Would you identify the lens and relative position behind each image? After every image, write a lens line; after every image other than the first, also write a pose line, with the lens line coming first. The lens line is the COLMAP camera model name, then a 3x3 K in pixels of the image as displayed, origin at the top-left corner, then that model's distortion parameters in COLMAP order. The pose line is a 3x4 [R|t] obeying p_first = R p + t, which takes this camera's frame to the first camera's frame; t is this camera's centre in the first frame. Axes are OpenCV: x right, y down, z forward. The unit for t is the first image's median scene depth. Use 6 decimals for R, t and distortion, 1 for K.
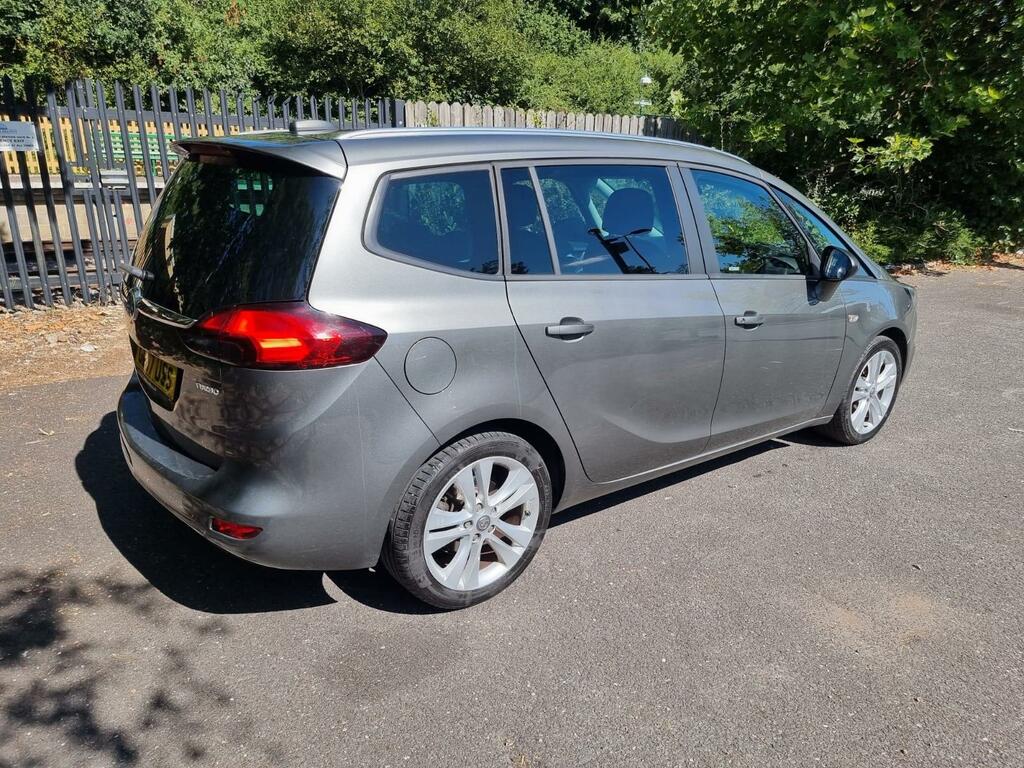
lens RADIAL K [[711.2, 0, 518.2], [0, 711.2, 396.8], [0, 0, 1]] dist [0.080283, -0.066620]
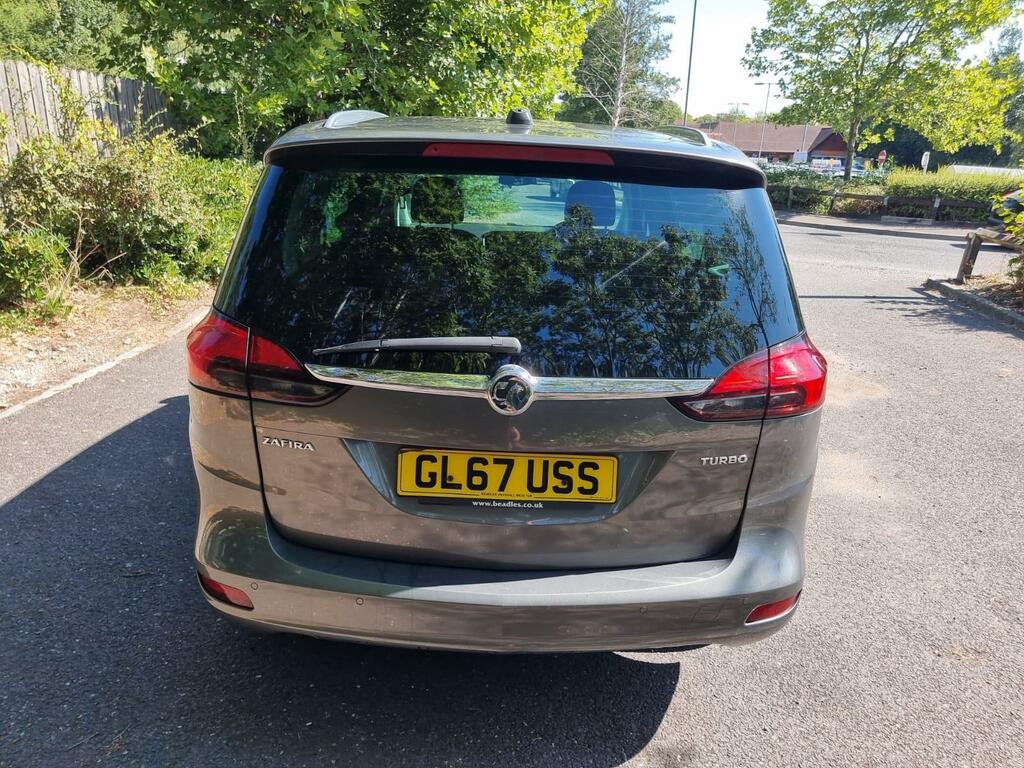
lens RADIAL K [[711.2, 0, 518.2], [0, 711.2, 396.8], [0, 0, 1]] dist [0.080283, -0.066620]
pose [[0.612393, -0.254265, 0.748548, -0.157321], [0.222480, 0.964027, 0.145446, -0.033735], [-0.758603, 0.077467, 0.646932, 0.089946]]
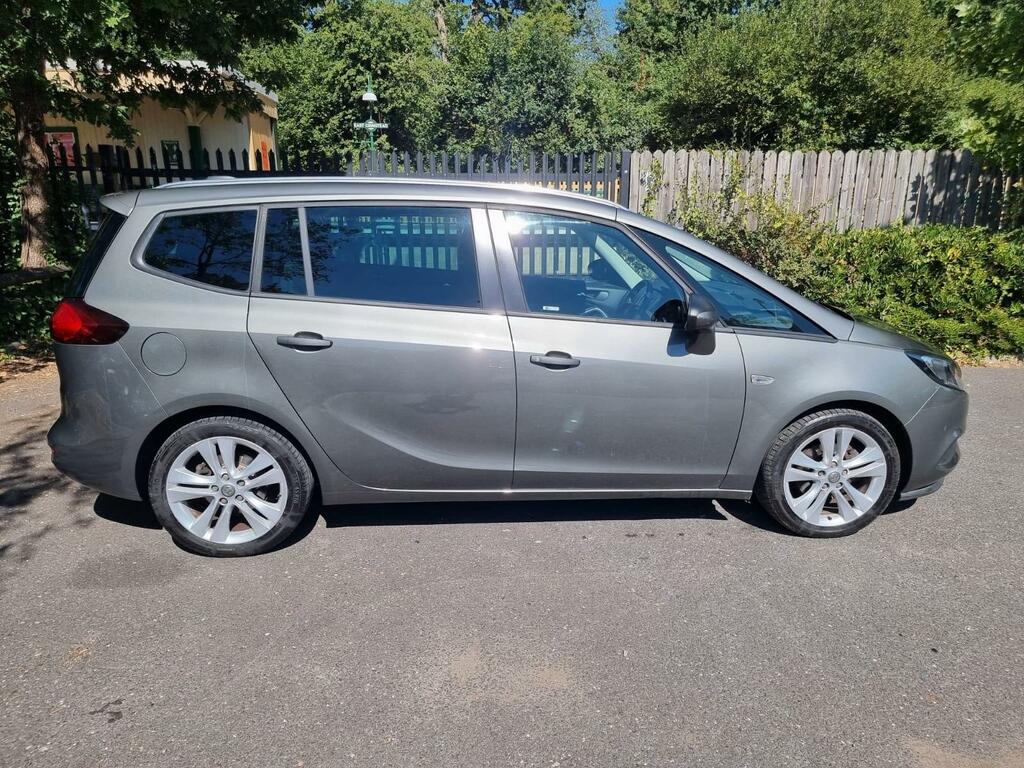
lens RADIAL K [[708.5, 0, 517.8], [0, 708.5, 388.3], [0, 0, 1]] dist [0.078361, -0.059925]
pose [[0.839026, 0.122088, -0.530217, 0.159983], [-0.159092, 0.986960, -0.024493, -0.007400], [0.520312, 0.104903, 0.847508, 0.030310]]
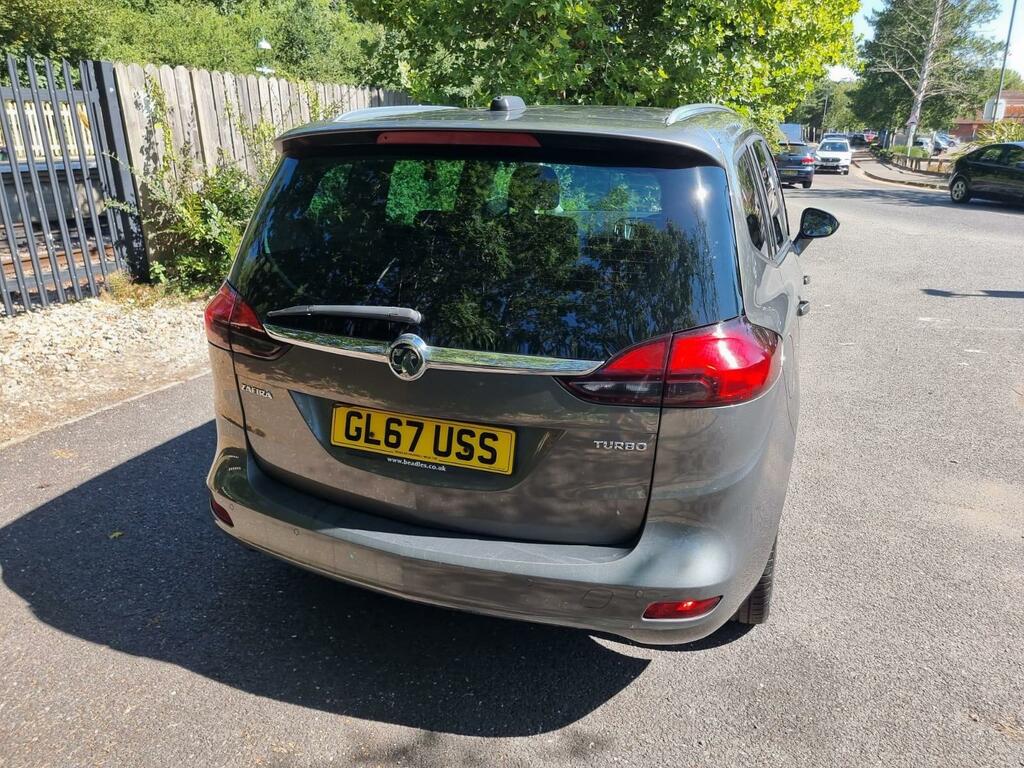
lens RADIAL K [[712.7, 0, 522.0], [0, 712.7, 384.9], [0, 0, 1]] dist [0.080307, -0.069177]
pose [[0.852994, -0.190122, 0.486061, -0.121645], [0.179752, 0.981331, 0.068397, -0.020415], [-0.489991, 0.029028, 0.871244, 0.051408]]
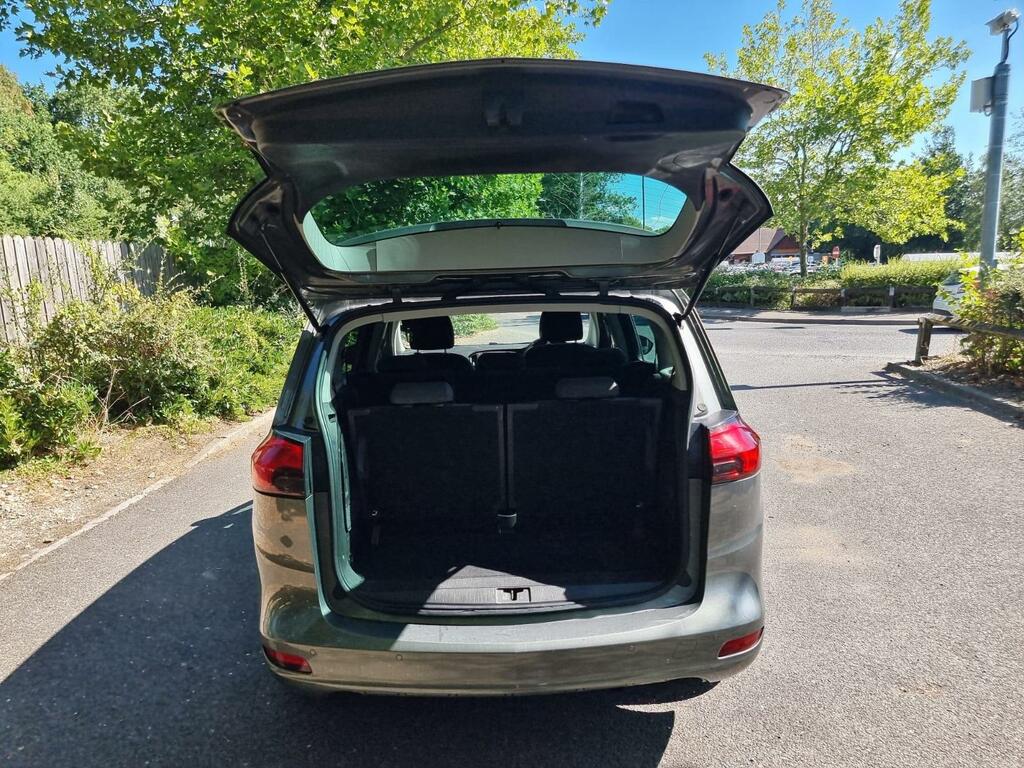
lens RADIAL K [[710.7, 0, 493.0], [0, 710.7, 389.2], [0, 0, 1]] dist [0.104262, -0.063606]
pose [[0.607809, -0.173336, 0.774934, -0.183789], [0.296970, 0.954690, -0.019381, -0.033146], [-0.736463, 0.241913, 0.631745, 0.070775]]
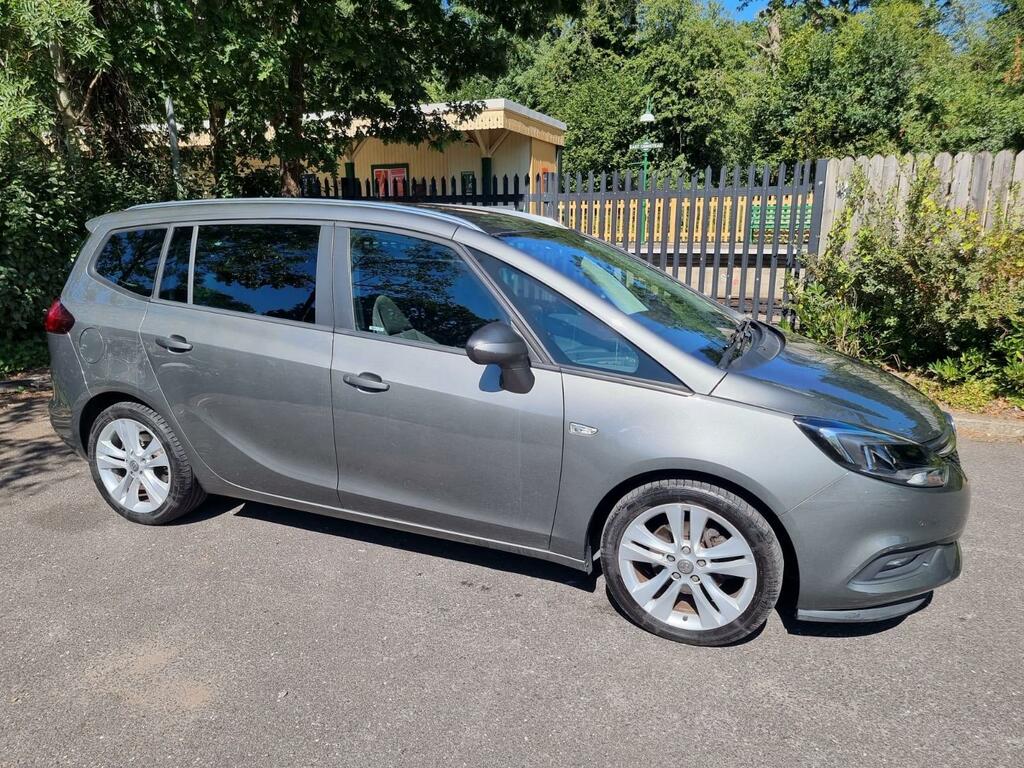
lens RADIAL K [[703.1, 0, 499.0], [0, 703.1, 388.3], [0, 0, 1]] dist [0.079777, -0.060312]
pose [[0.487786, 0.180731, -0.854050, 0.241944], [-0.263187, 0.963259, 0.053524, -0.039105], [0.832344, 0.198666, 0.517431, 0.132406]]
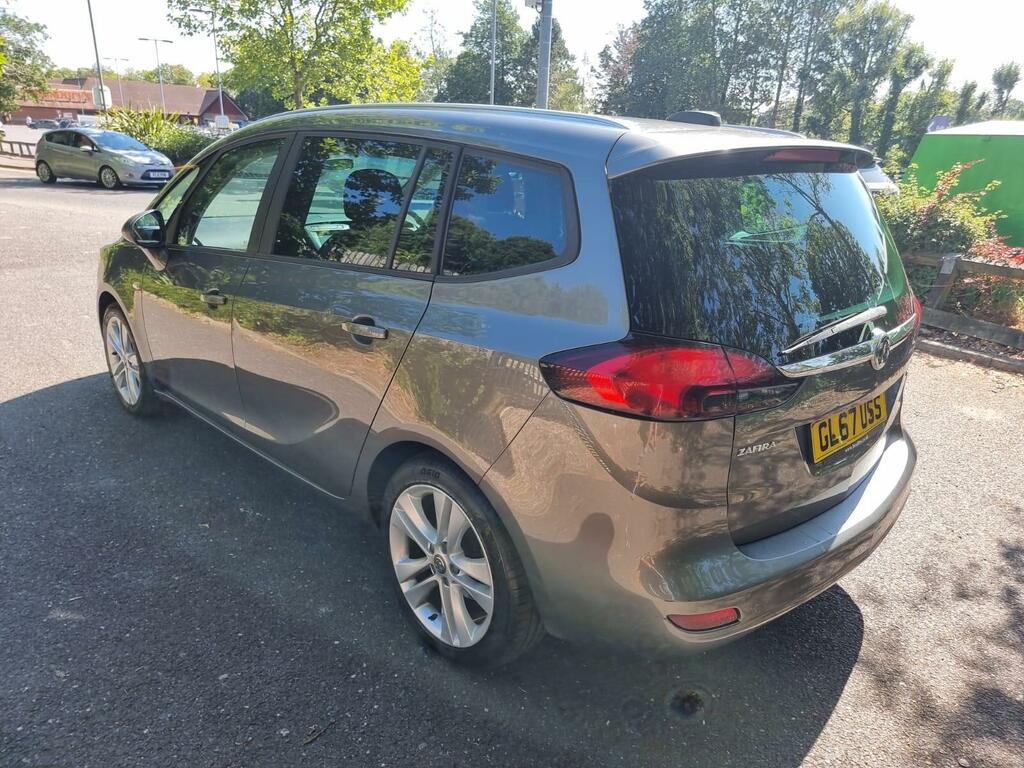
lens RADIAL K [[711.2, 0, 518.2], [0, 711.2, 396.8], [0, 0, 1]] dist [0.080283, -0.066620]
pose [[-0.112733, -0.360010, 0.926112, -0.194515], [0.273009, 0.884959, 0.377245, -0.077334], [-0.955384, 0.295364, -0.001478, 0.218678]]
